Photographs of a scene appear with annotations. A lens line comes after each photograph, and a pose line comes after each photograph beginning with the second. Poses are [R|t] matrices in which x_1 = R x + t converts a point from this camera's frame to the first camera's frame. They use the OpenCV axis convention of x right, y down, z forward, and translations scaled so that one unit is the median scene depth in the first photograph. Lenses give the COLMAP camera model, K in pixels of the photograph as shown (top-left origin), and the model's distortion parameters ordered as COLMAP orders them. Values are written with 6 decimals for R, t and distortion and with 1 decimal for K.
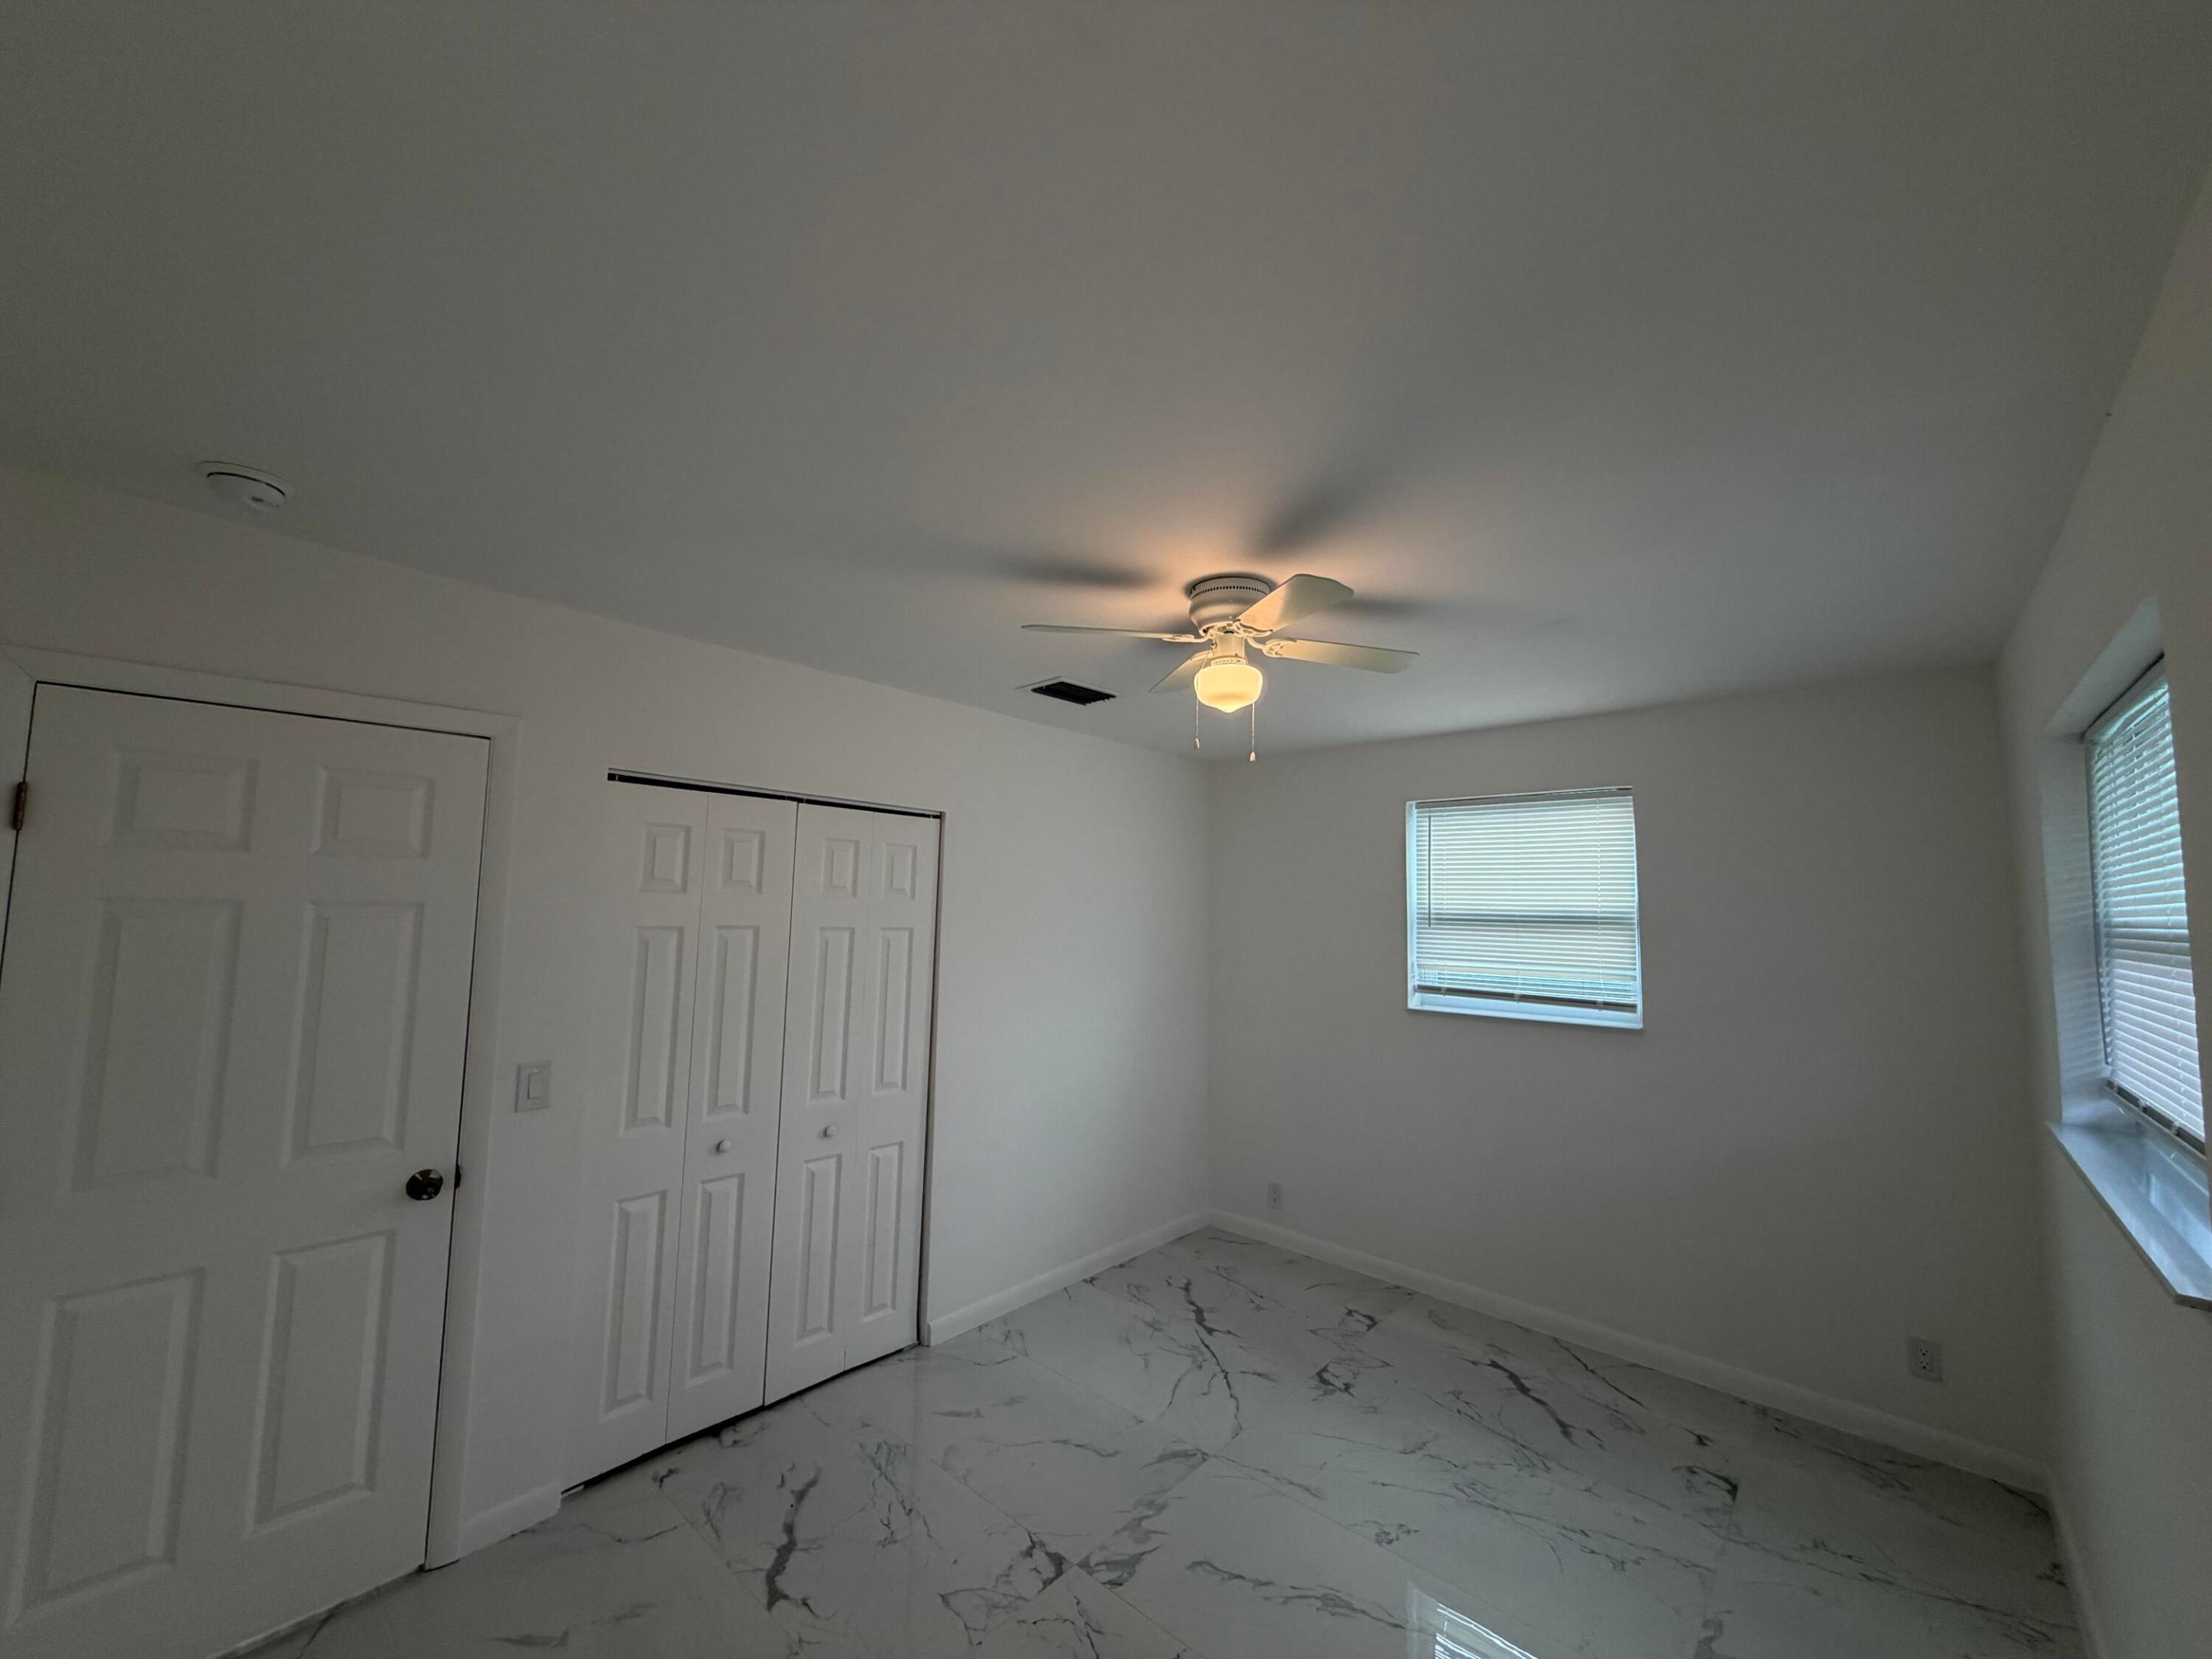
lens RADIAL K [[872.8, 0, 1101.3], [0, 872.8, 825.4], [0, 0, 1]] dist [-0.002021, 0.000214]
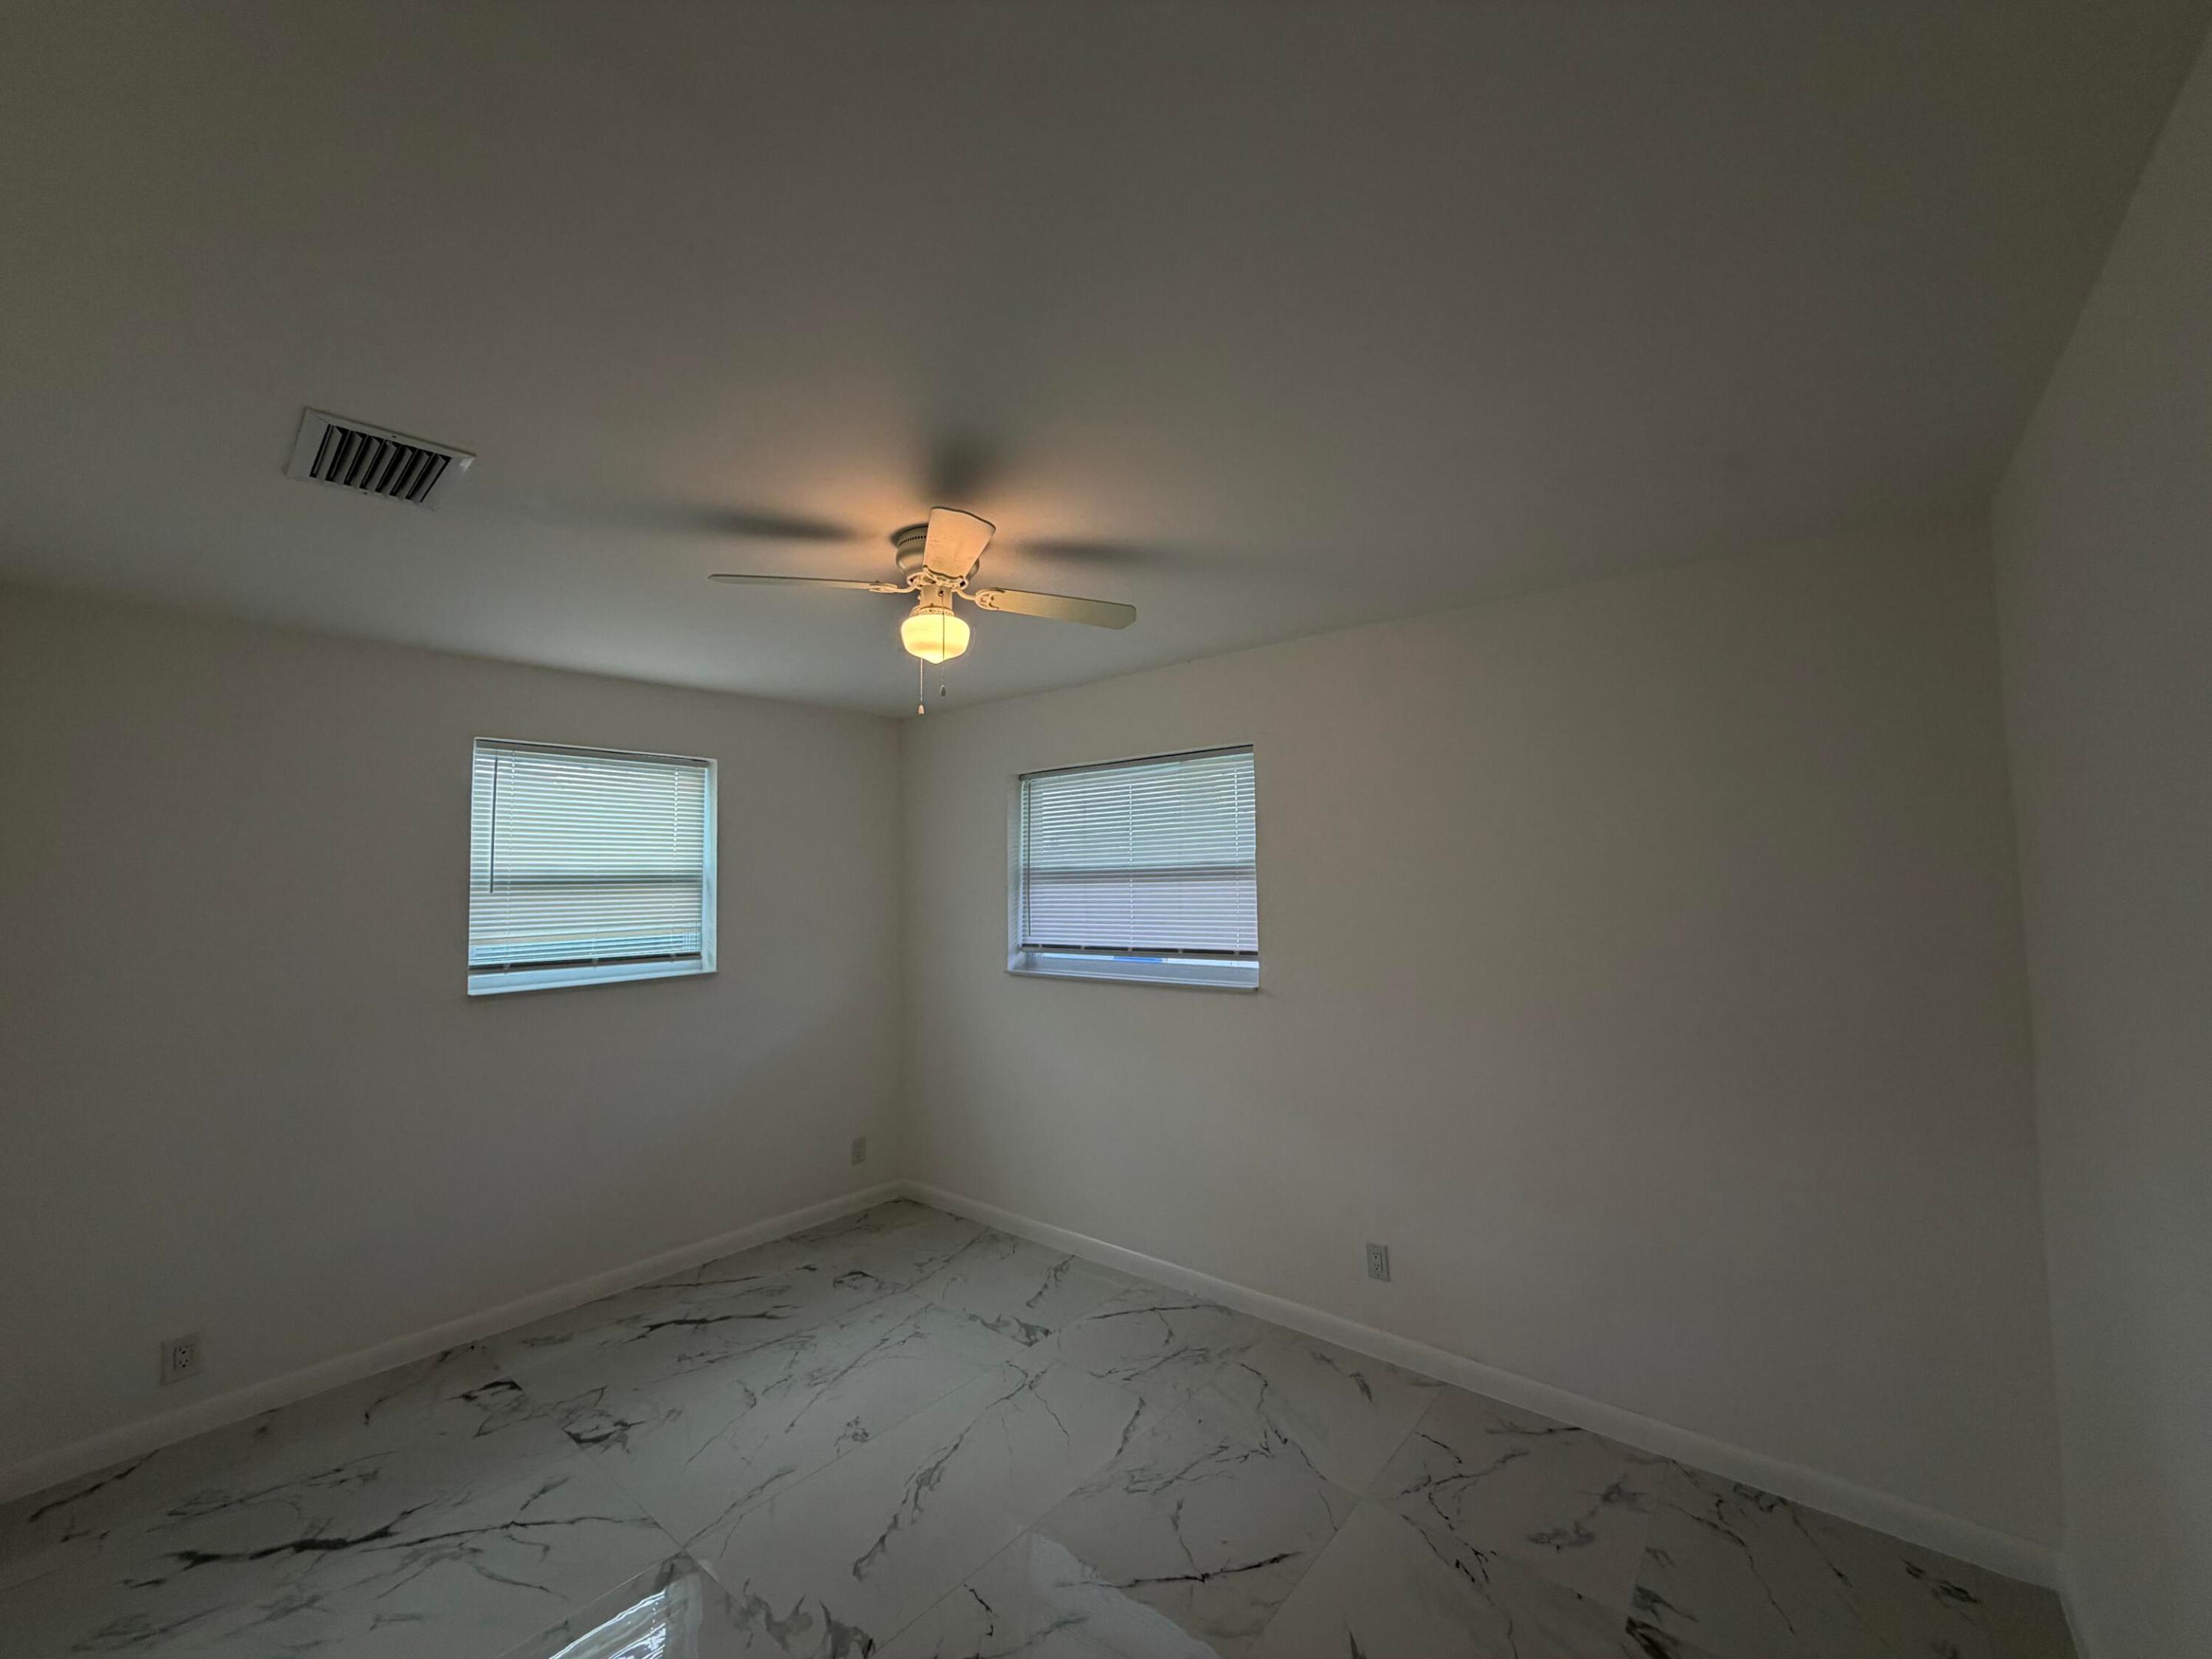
lens RADIAL K [[872.8, 0, 1105.7], [0, 872.8, 818.7], [0, 0, 1]] dist [-0.002021, 0.000214]
pose [[-0.040884, 0.052089, 0.997805, -0.538537], [-0.074975, 0.995665, -0.055049, 0.055698], [-0.996347, -0.077061, -0.036802, 0.523714]]
